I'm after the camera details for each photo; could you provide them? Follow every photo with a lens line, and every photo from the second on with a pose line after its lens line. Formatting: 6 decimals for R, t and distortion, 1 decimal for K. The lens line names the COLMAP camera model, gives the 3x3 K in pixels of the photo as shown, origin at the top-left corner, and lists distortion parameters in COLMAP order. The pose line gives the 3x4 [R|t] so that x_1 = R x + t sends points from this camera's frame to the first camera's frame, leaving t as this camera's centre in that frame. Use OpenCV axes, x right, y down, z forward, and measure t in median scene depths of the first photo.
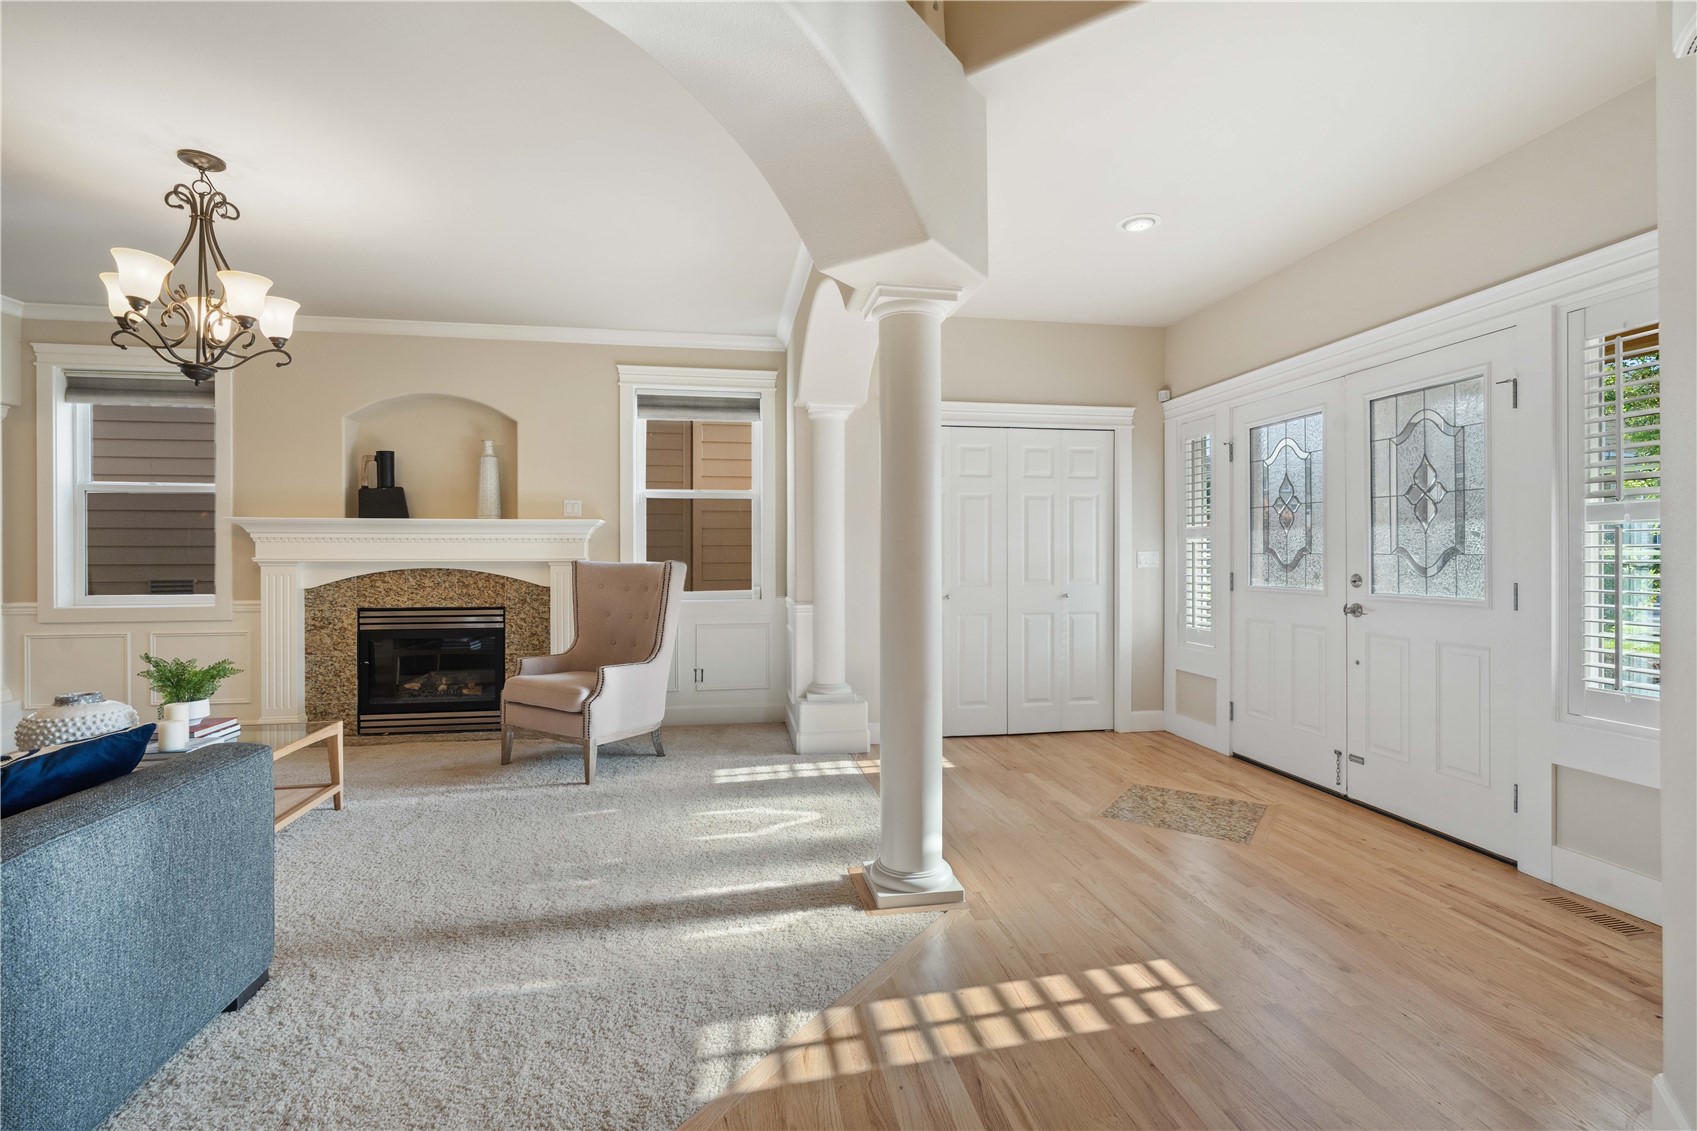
lens RADIAL K [[765.1, 0, 848.5], [0, 765.1, 565.5], [0, 0, 1]] dist [-0.000491, 0.000129]
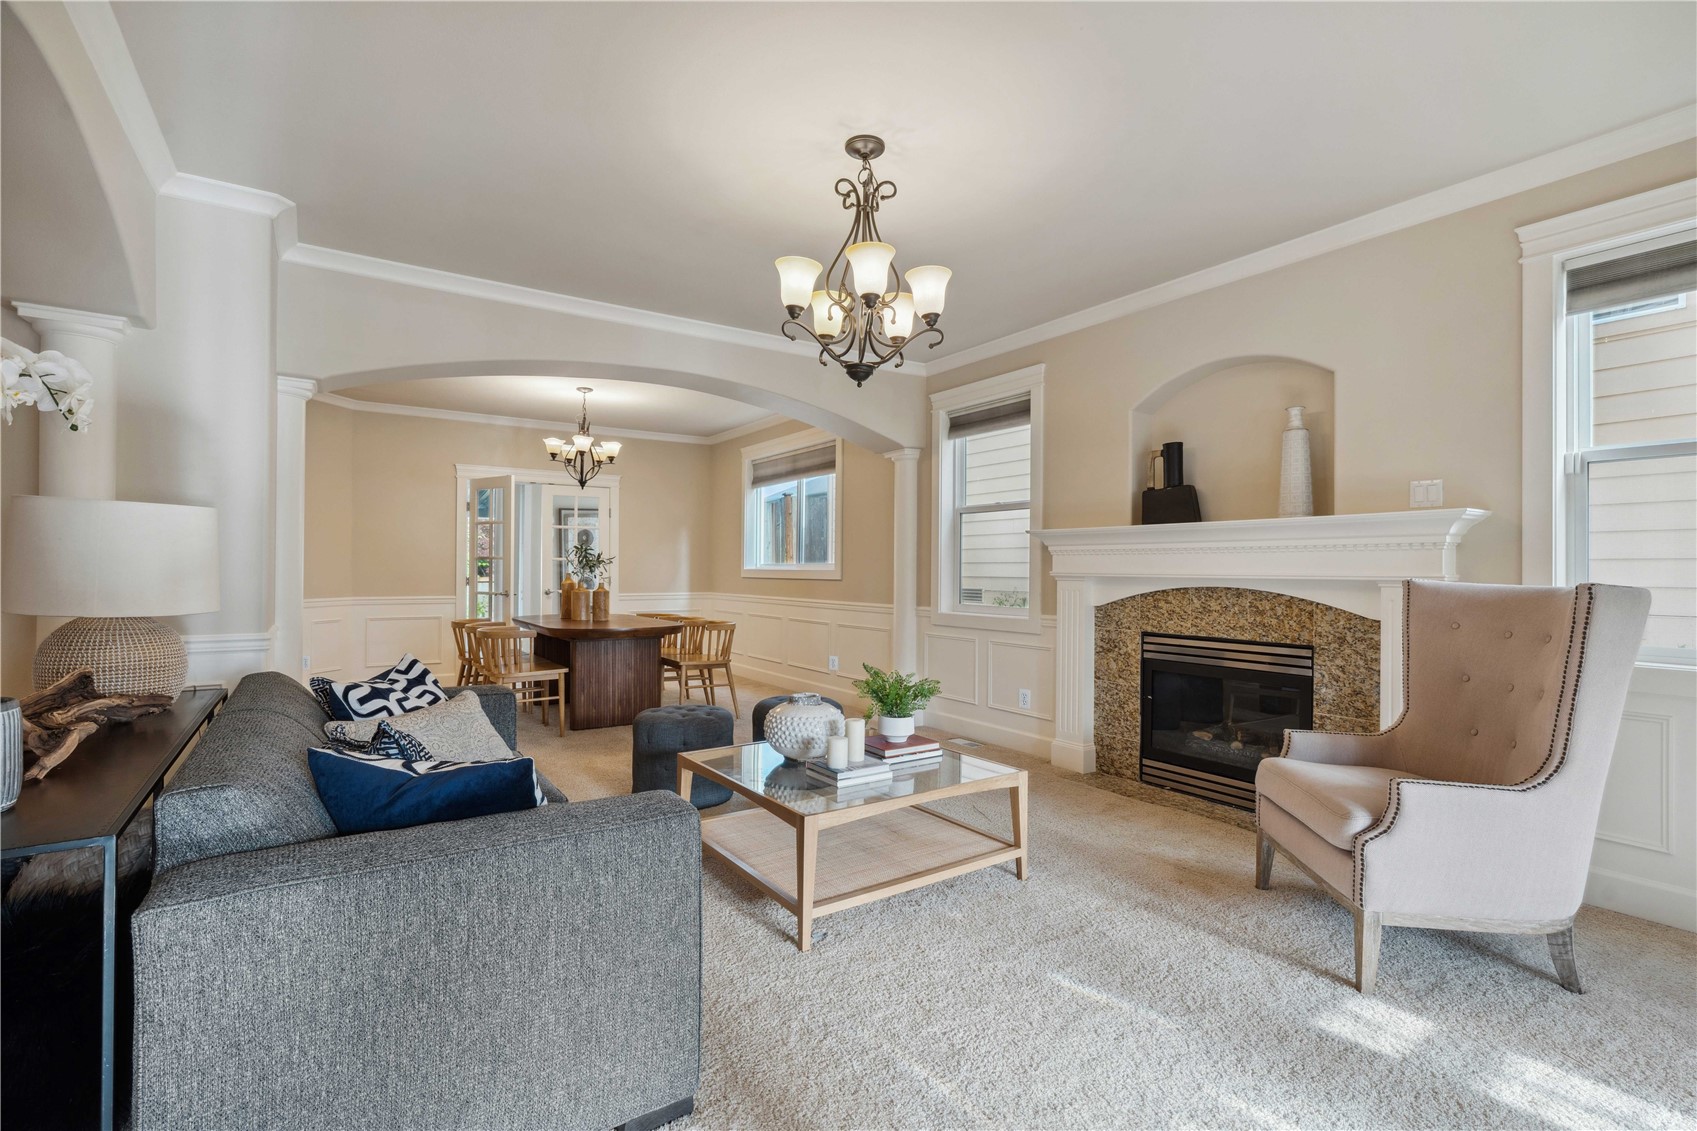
lens RADIAL K [[774.8, 0, 848.5], [0, 774.8, 565.5], [0, 0, 1]] dist [-0.004590, 0.000197]
pose [[0.412147, -0.001298, -0.911116, 0.008179], [-0.019815, 0.999750, -0.010388, -0.002356], [0.910902, 0.022335, 0.412018, 0.347302]]
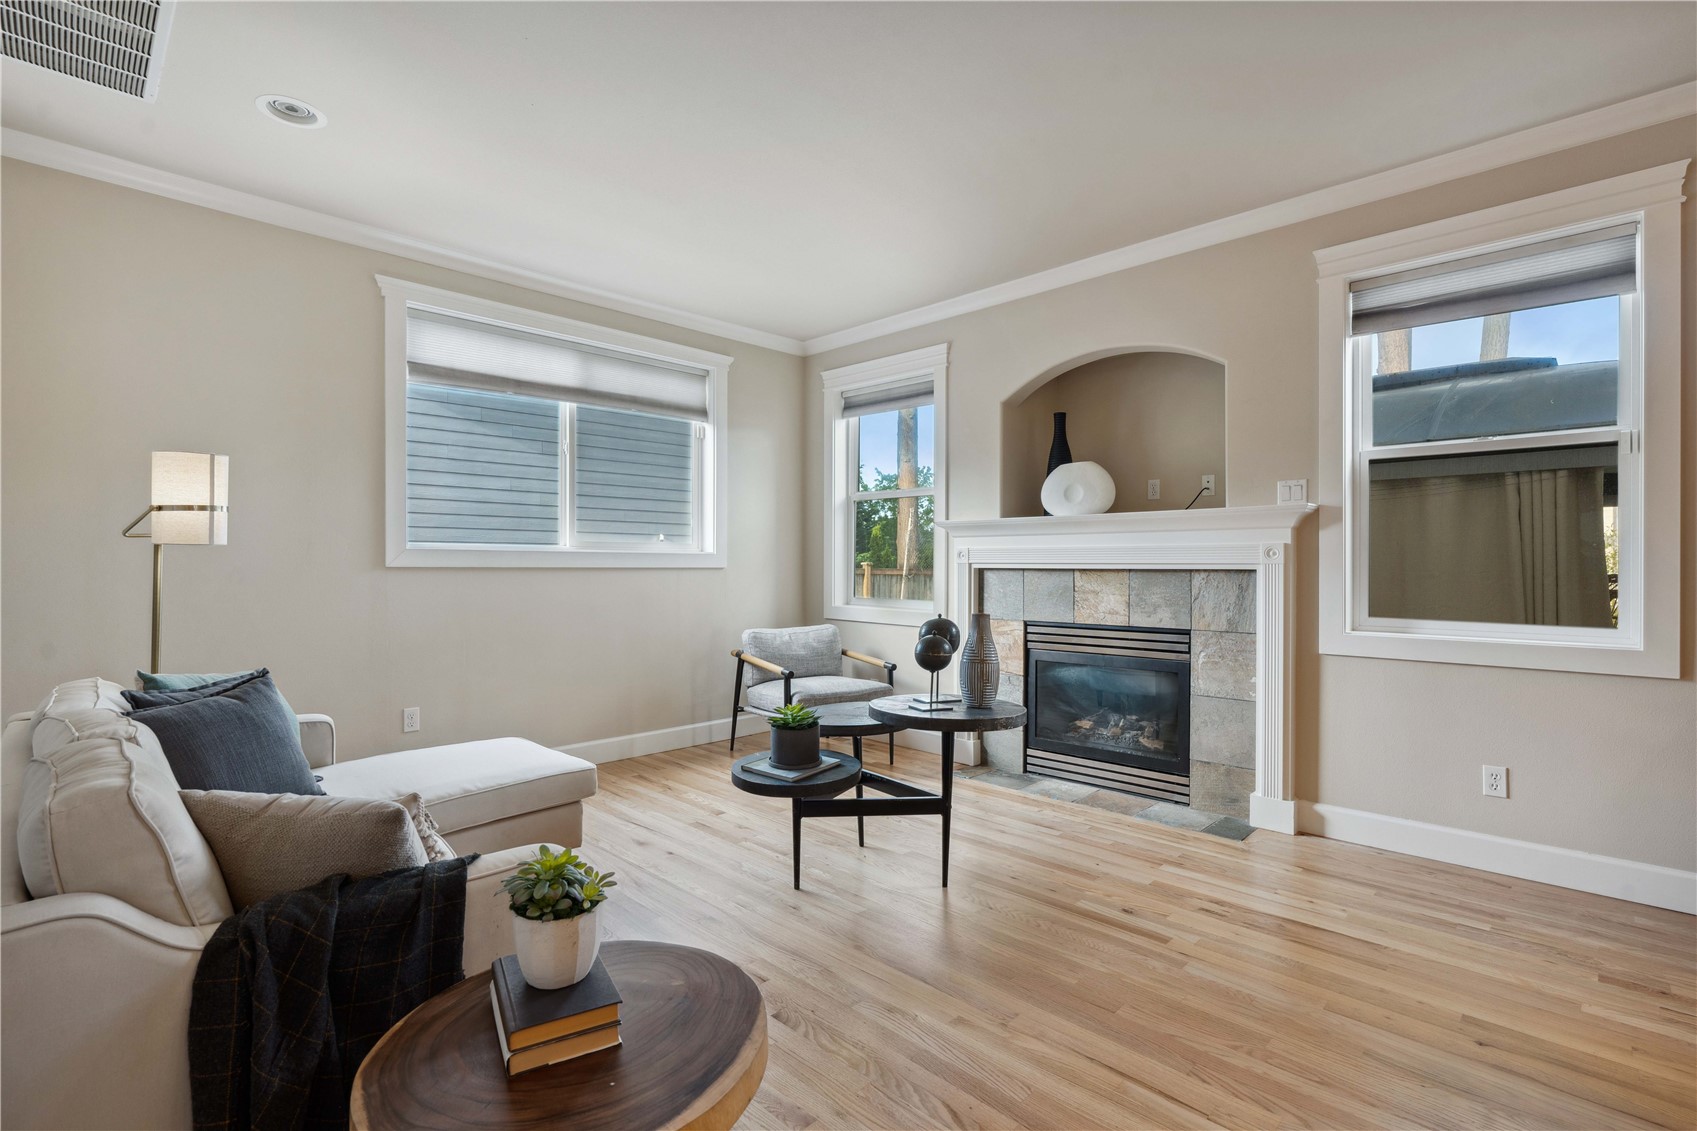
lens RADIAL K [[774.8, 0, 848.5], [0, 774.8, 565.5], [0, 0, 1]] dist [-0.004590, 0.000197]
pose [[0.590105, 0.001470, -0.807325, -0.064394], [-0.008097, 0.999959, -0.004098, -0.001718], [0.807286, 0.008955, 0.590093, 0.335609]]
